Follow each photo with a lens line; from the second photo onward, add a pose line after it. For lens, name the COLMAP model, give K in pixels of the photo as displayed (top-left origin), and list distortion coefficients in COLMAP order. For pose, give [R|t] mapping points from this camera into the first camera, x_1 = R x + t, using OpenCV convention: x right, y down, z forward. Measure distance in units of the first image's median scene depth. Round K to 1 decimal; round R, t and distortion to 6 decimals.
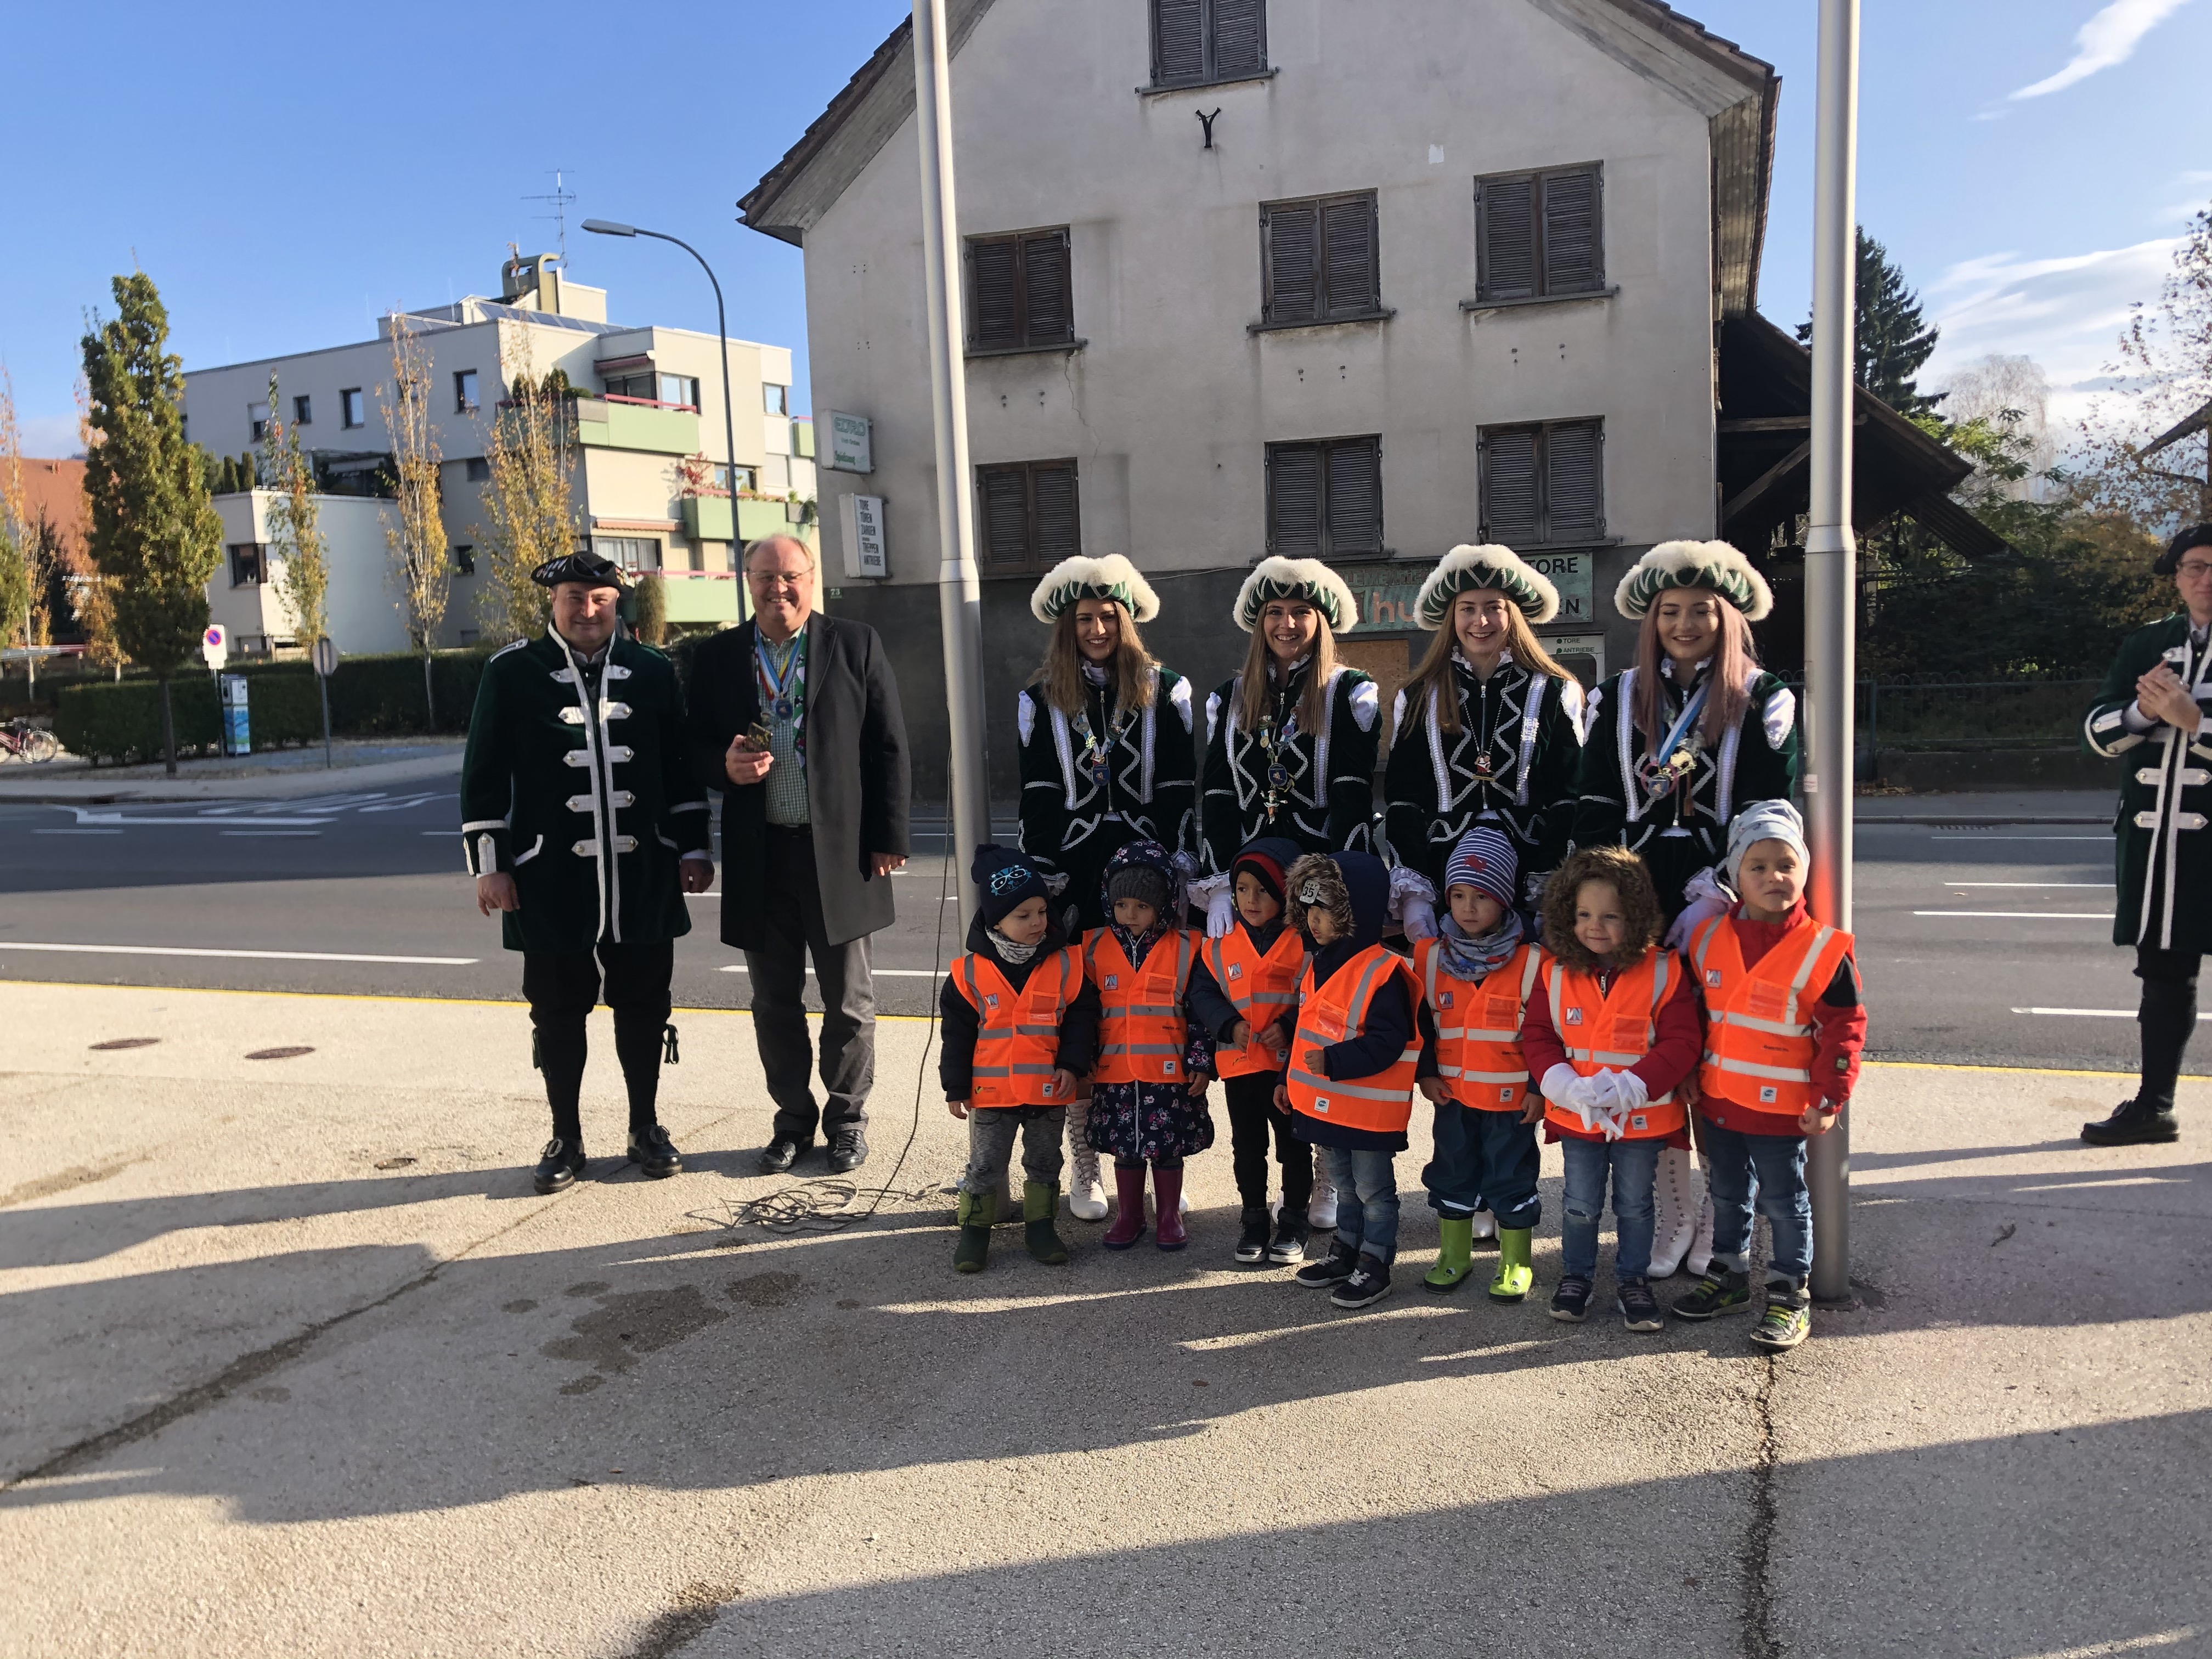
lens RADIAL K [[1859.1, 0, 1105.1], [0, 1859.1, 841.1], [0, 0, 1]] dist [0.029185, -0.002594]
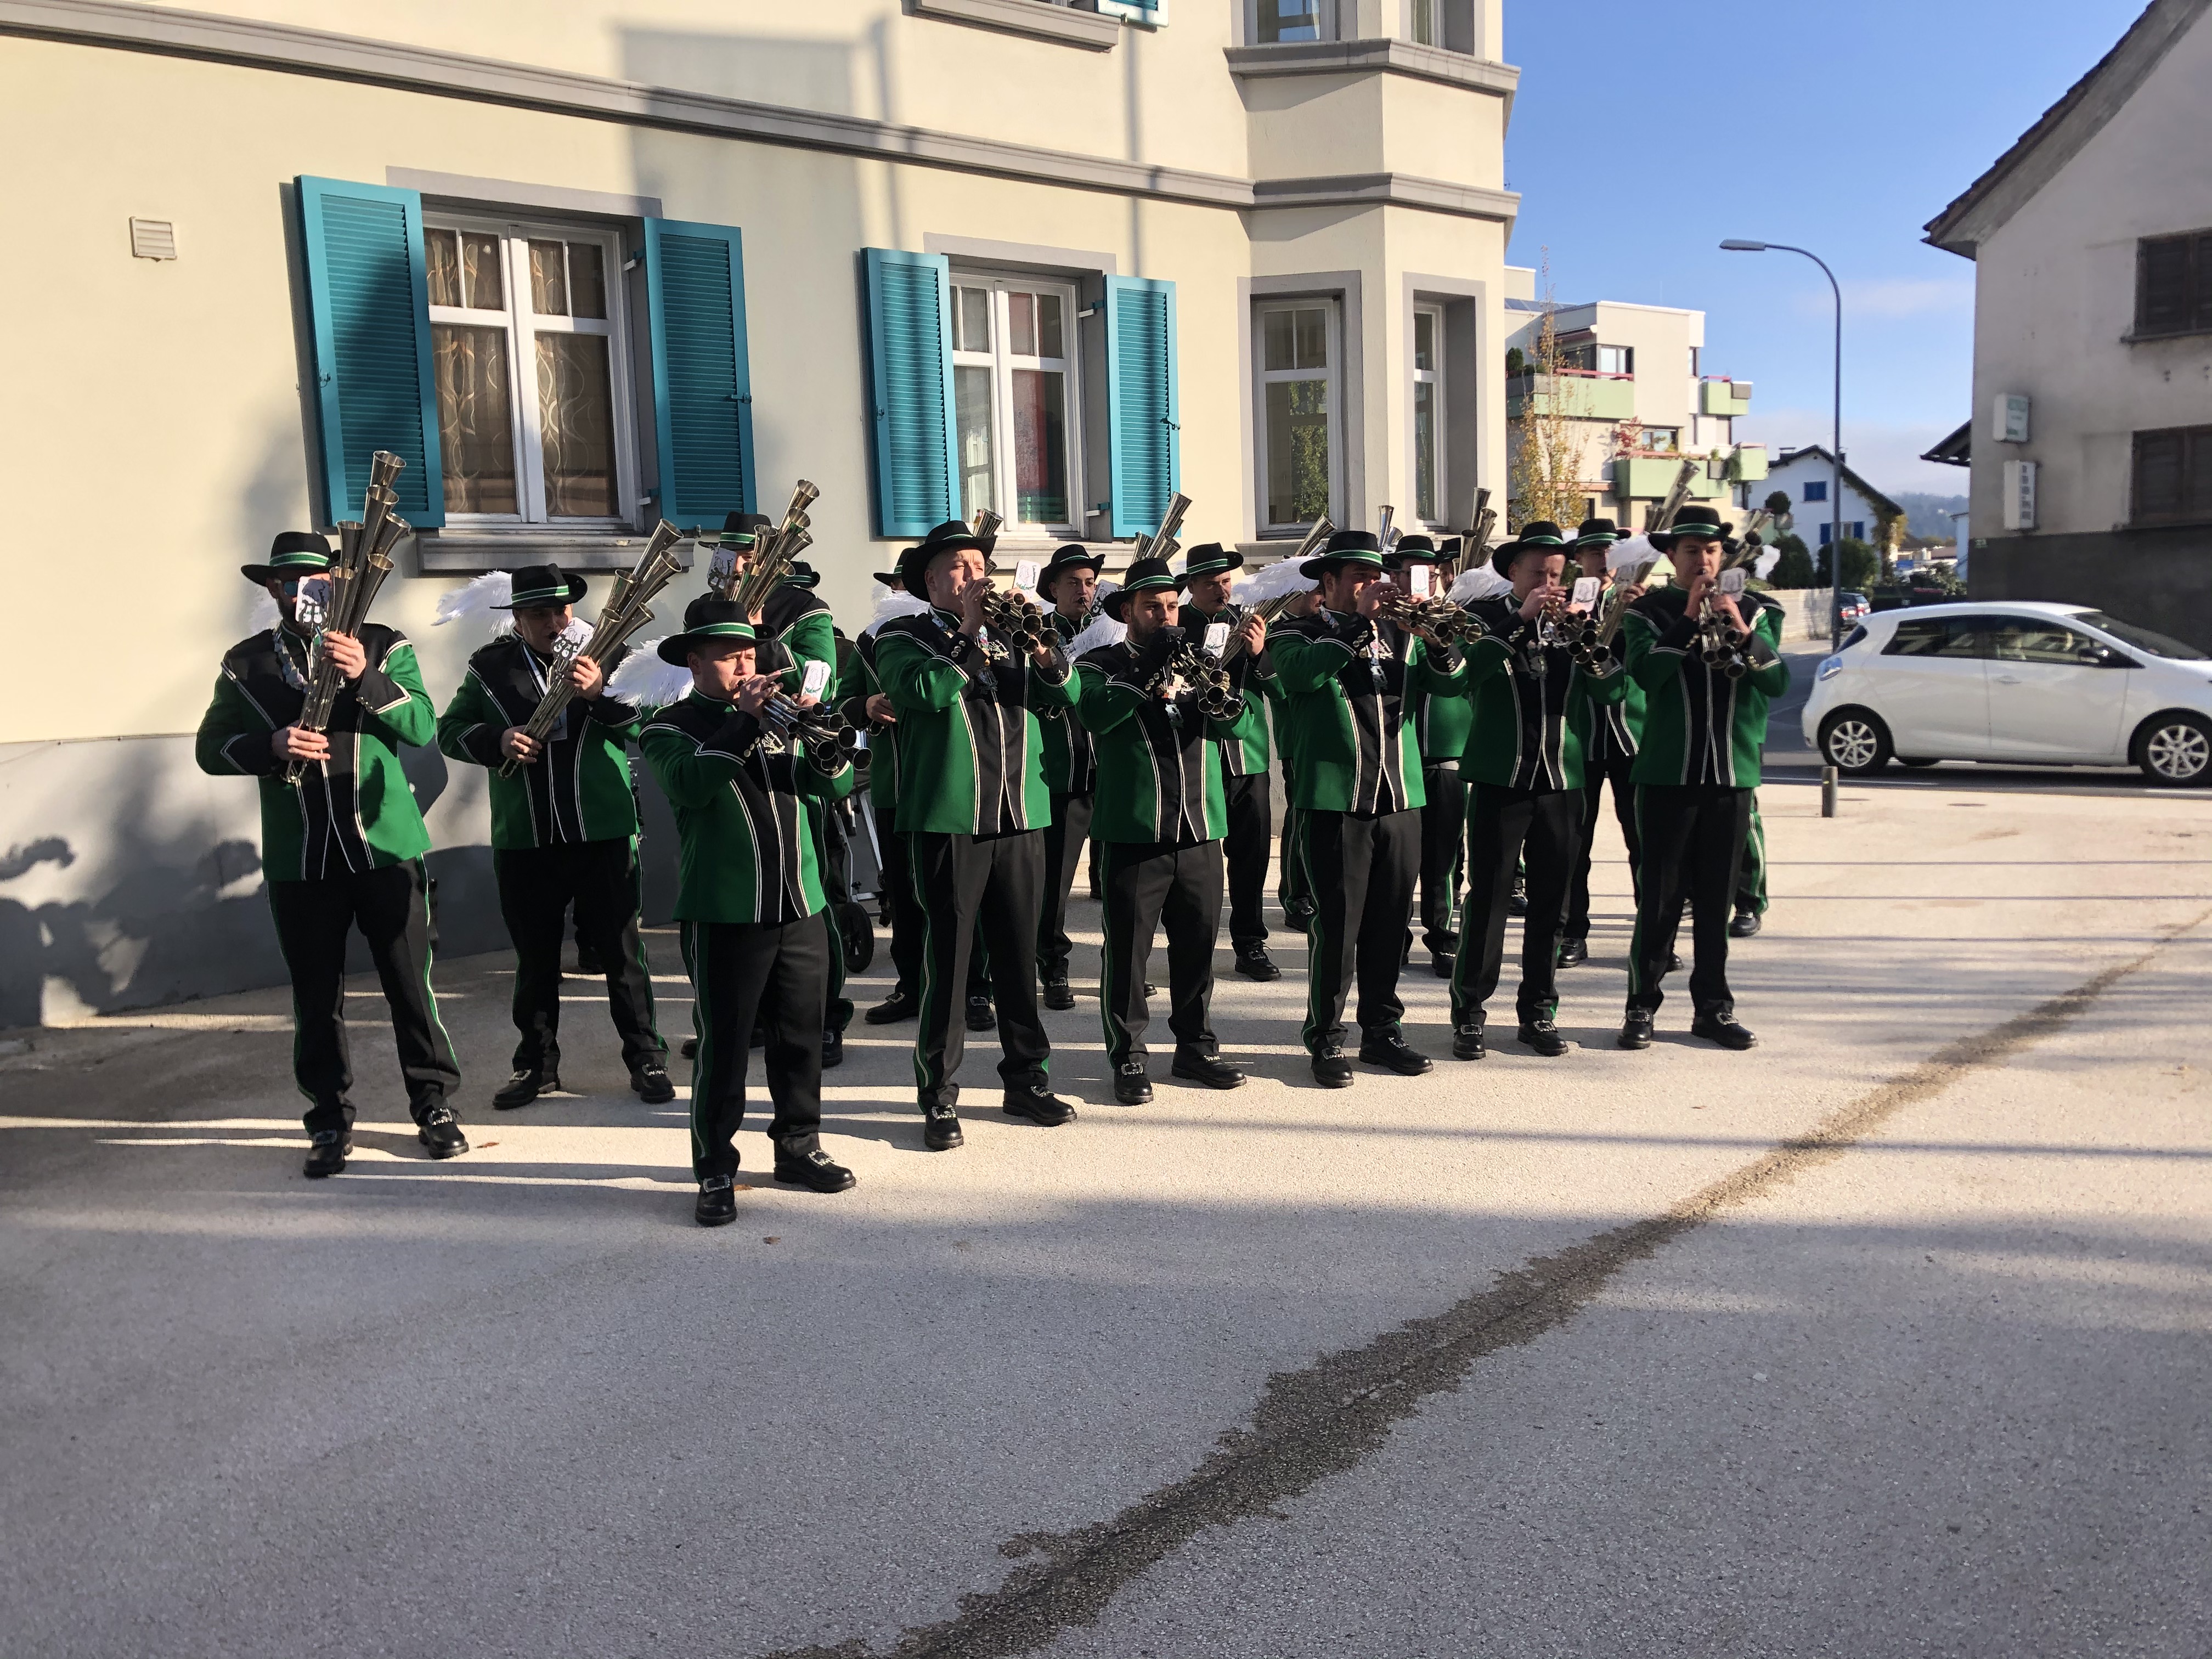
lens RADIAL K [[1882.2, 0, 1102.6], [0, 1882.2, 846.5], [0, 0, 1]] dist [0.029586, 0.005909]
pose [[0.923076, 0.046165, -0.381836, -0.121807], [-0.036894, 0.998820, 0.031568, 0.028583], [0.382843, -0.015052, 0.923691, -0.225457]]
